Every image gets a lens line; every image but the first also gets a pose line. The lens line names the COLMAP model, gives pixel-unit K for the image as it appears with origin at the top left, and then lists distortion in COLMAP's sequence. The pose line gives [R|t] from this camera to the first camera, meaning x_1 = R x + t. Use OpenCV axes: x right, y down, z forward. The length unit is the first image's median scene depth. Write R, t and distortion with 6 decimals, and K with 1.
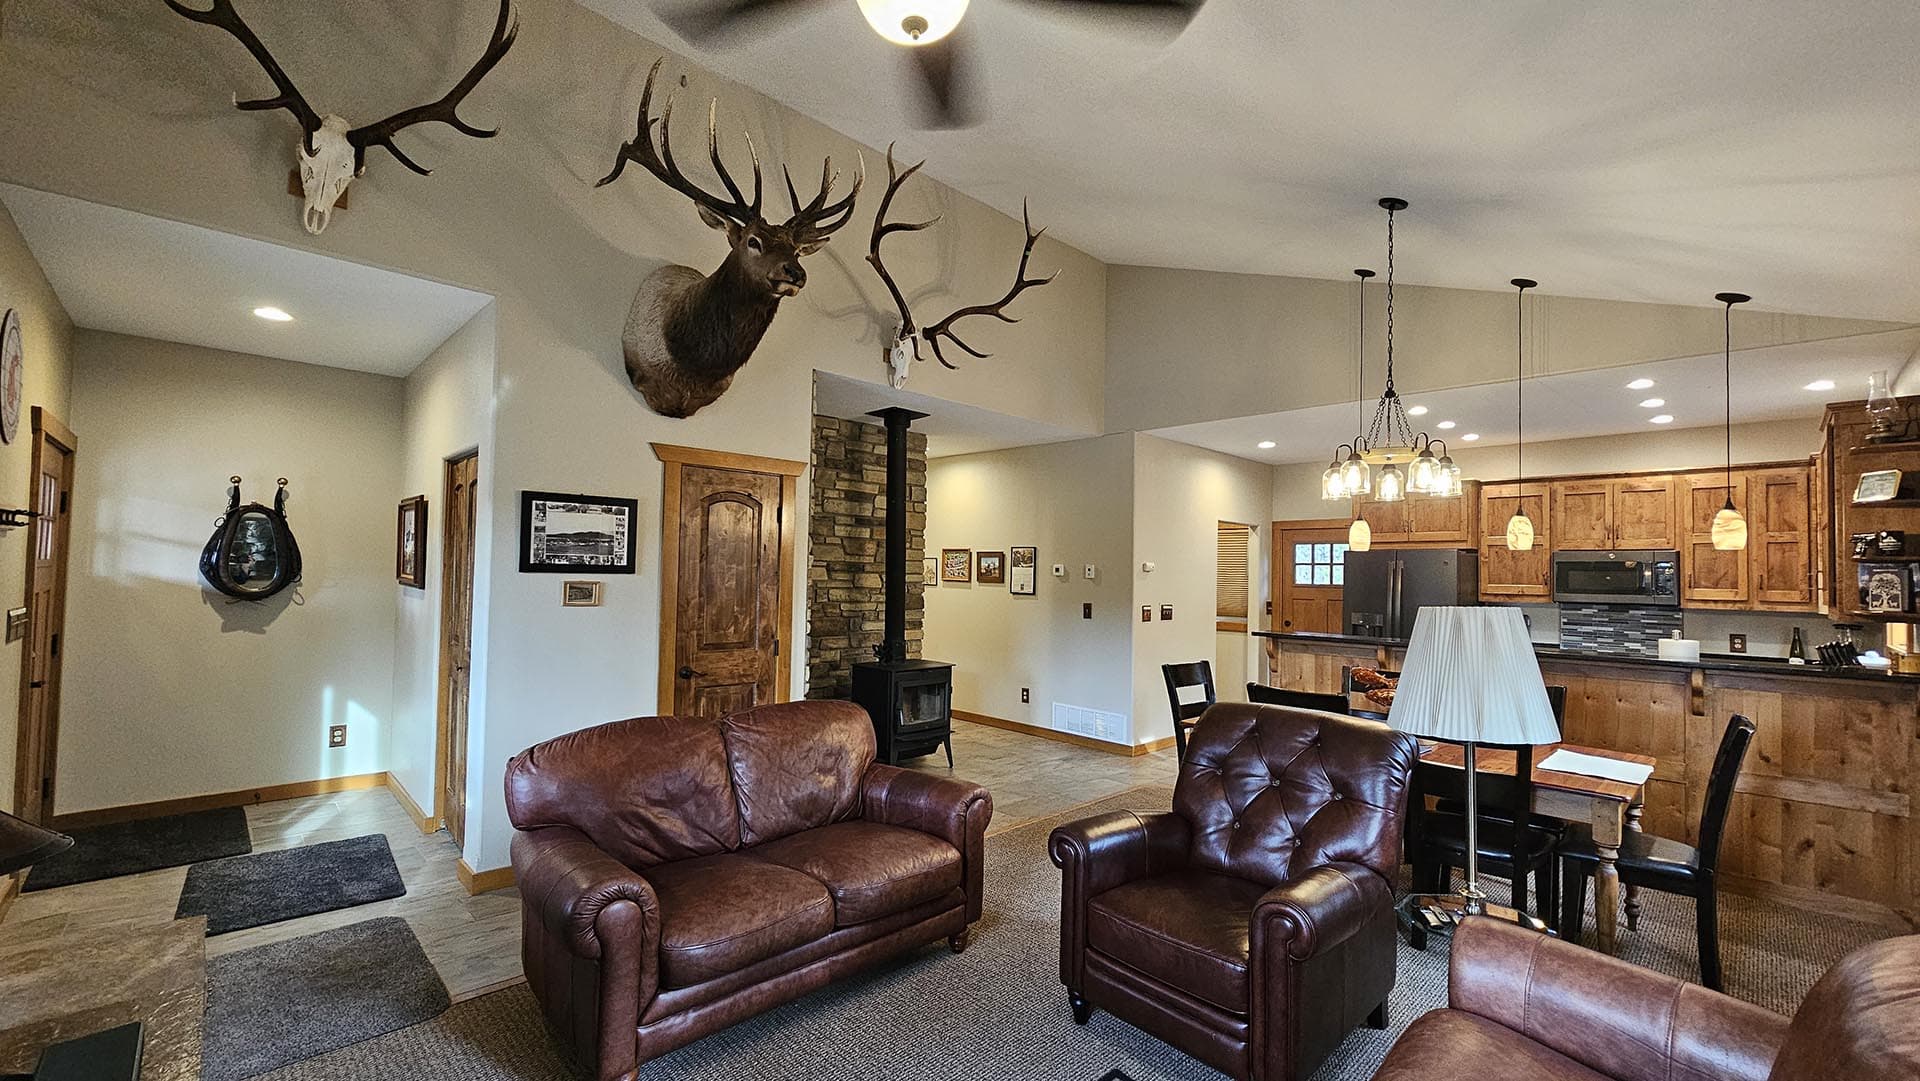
lens RADIAL K [[786.9, 0, 952.1], [0, 786.9, 549.8], [0, 0, 1]] dist [0.001074, 0.001200]
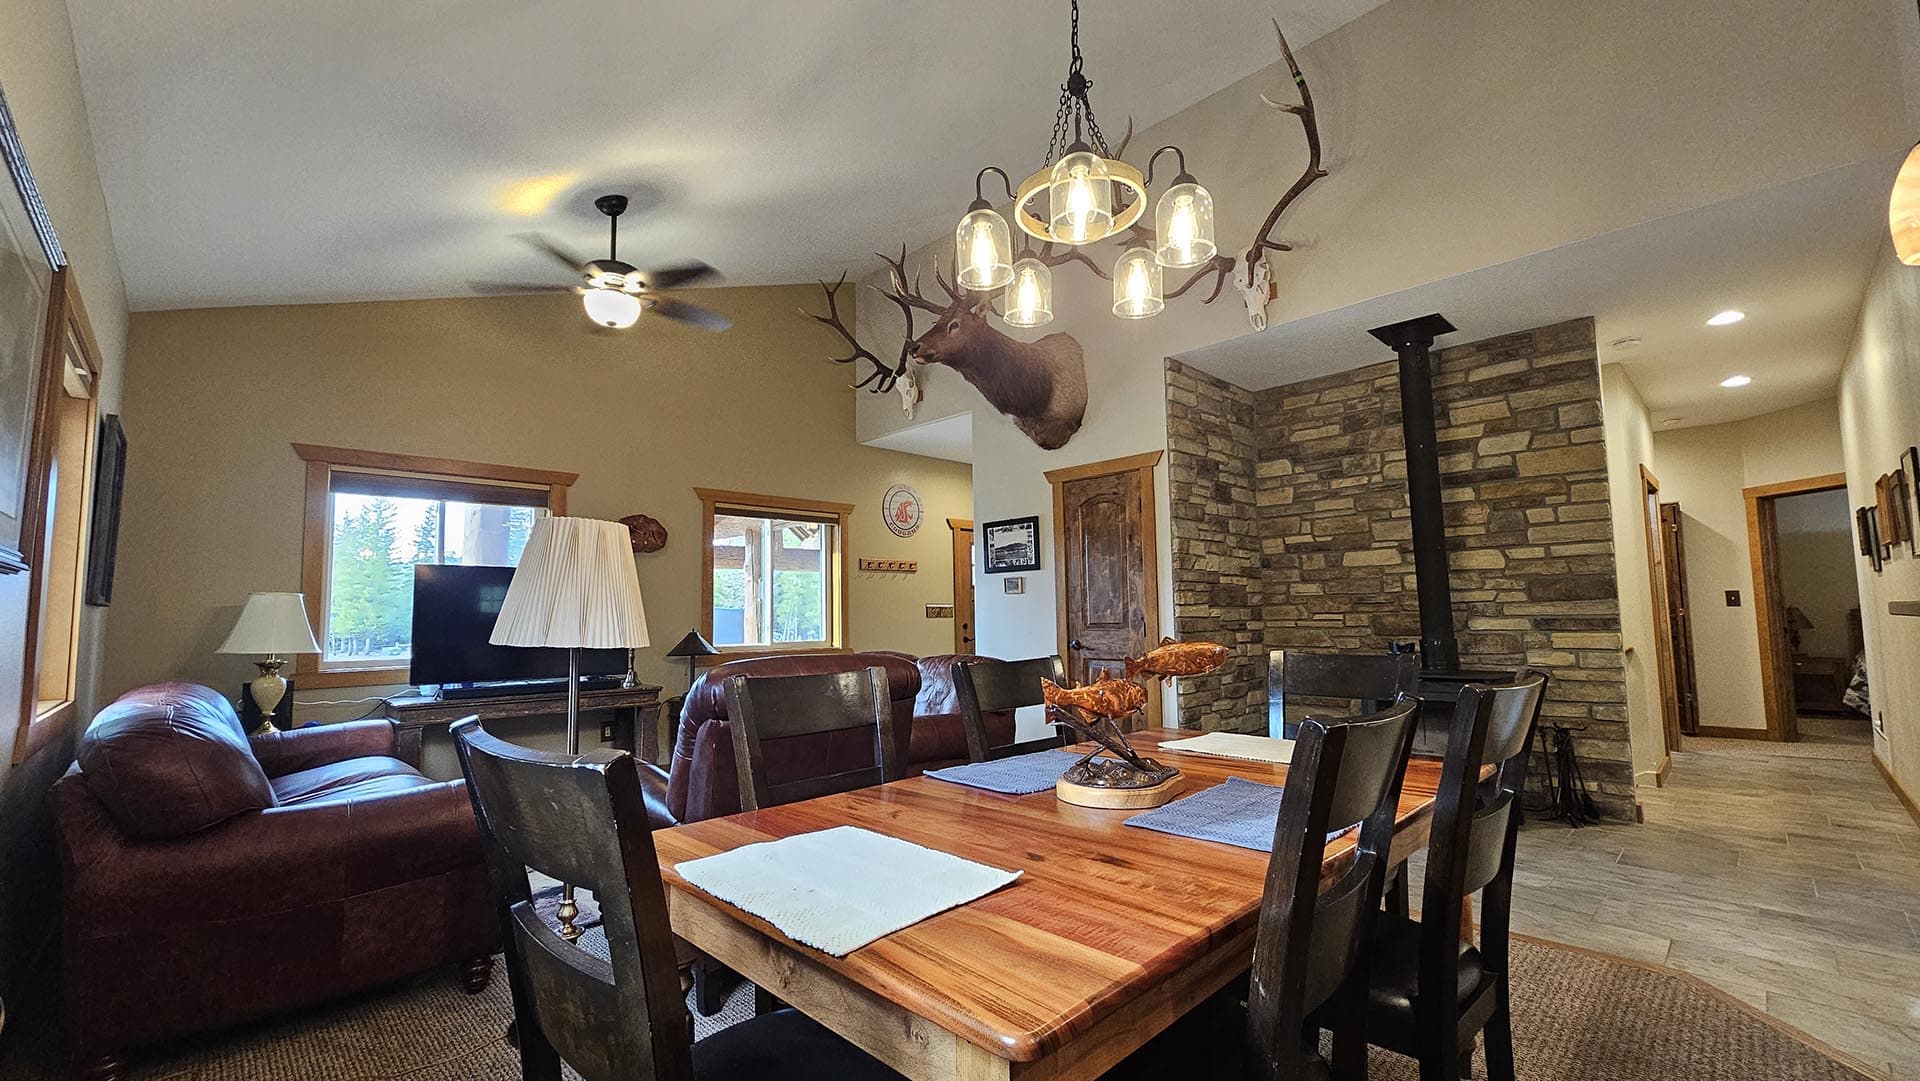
lens RADIAL K [[786.9, 0, 958.1], [0, 786.9, 546.9], [0, 0, 1]] dist [0.001074, 0.001200]
pose [[0.005415, -0.108712, -0.994059, 0.964152], [0.046754, 0.993014, -0.108343, 0.132859], [0.998892, -0.045890, 0.010460, 0.843542]]
